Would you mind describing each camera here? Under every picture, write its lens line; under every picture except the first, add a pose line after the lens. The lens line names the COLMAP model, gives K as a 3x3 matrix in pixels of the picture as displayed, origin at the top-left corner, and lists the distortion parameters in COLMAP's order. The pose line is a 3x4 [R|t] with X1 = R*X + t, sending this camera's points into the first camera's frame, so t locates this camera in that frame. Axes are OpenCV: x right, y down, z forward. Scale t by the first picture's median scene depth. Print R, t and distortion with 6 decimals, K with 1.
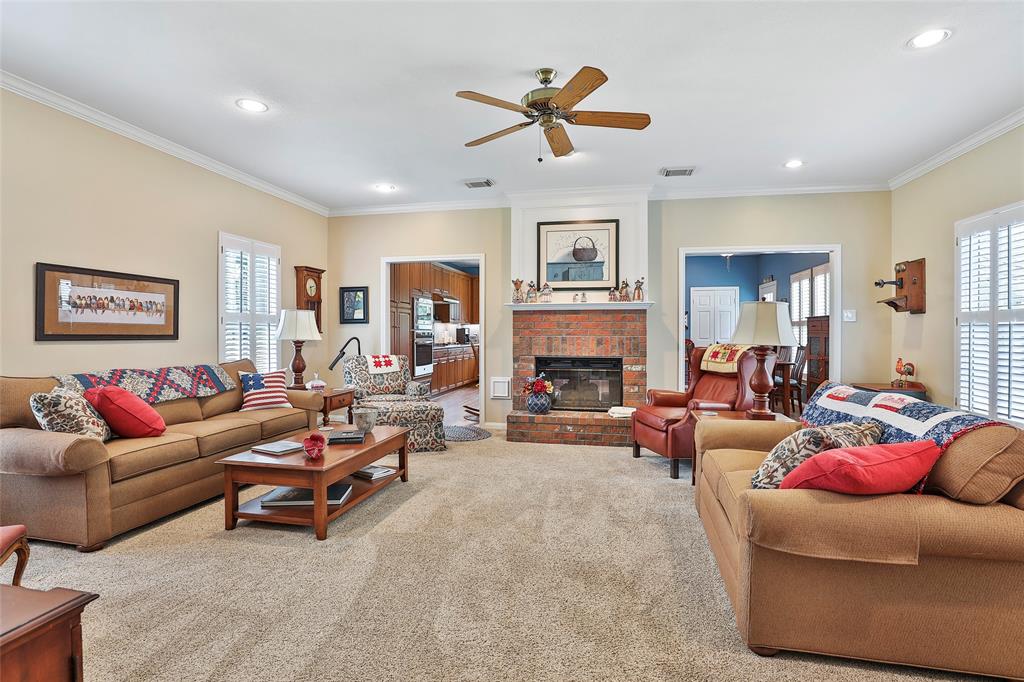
lens RADIAL K [[496.9, 0, 509.7], [0, 496.9, 338.6], [0, 0, 1]] dist [-0.035853, 0.009135]
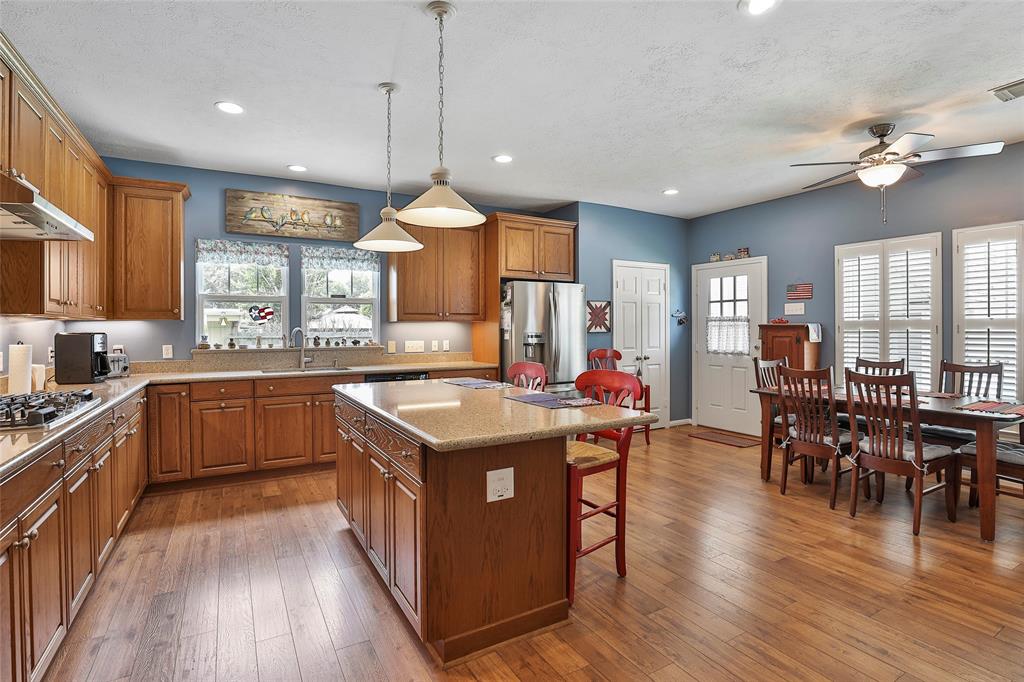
lens RADIAL K [[496.9, 0, 512.0], [0, 496.9, 330.4], [0, 0, 1]] dist [-0.035853, 0.009135]
pose [[0.752980, -0.002338, 0.658039, -0.183802], [0.010644, 0.999906, -0.008627, -0.033568], [-0.657957, 0.013500, 0.752935, 1.180324]]
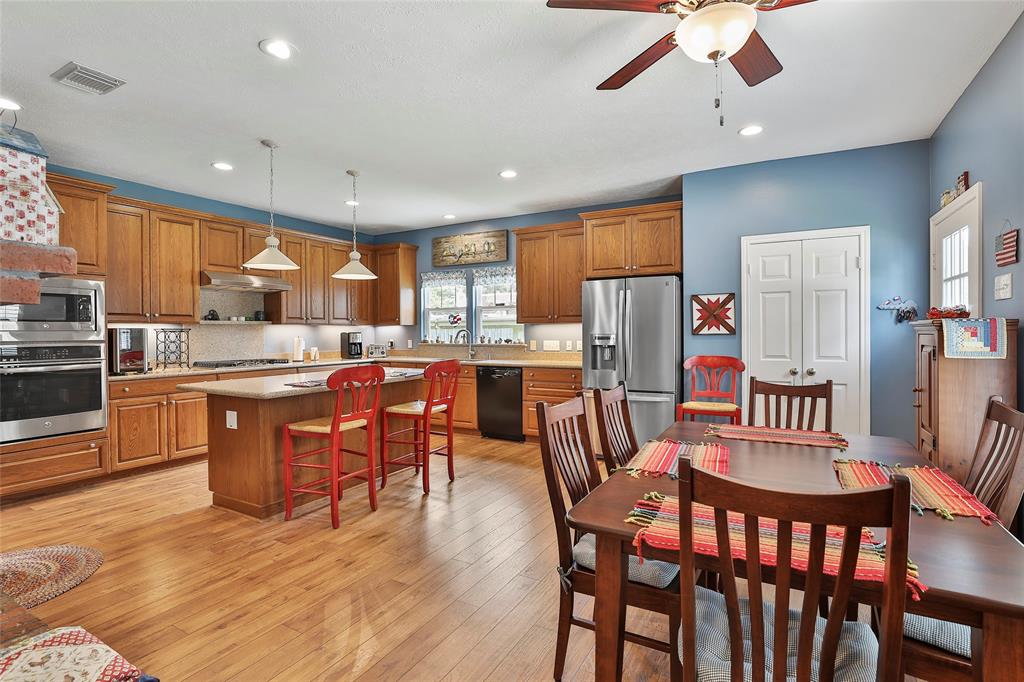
lens RADIAL K [[496.9, 0, 513.3], [0, 496.9, 334.0], [0, 0, 1]] dist [-0.035853, 0.009135]
pose [[0.949419, -0.000856, -0.314012, 0.572758], [-0.000820, 0.999986, -0.005206, -0.032198], [0.314012, 0.005201, 0.949405, 0.976927]]
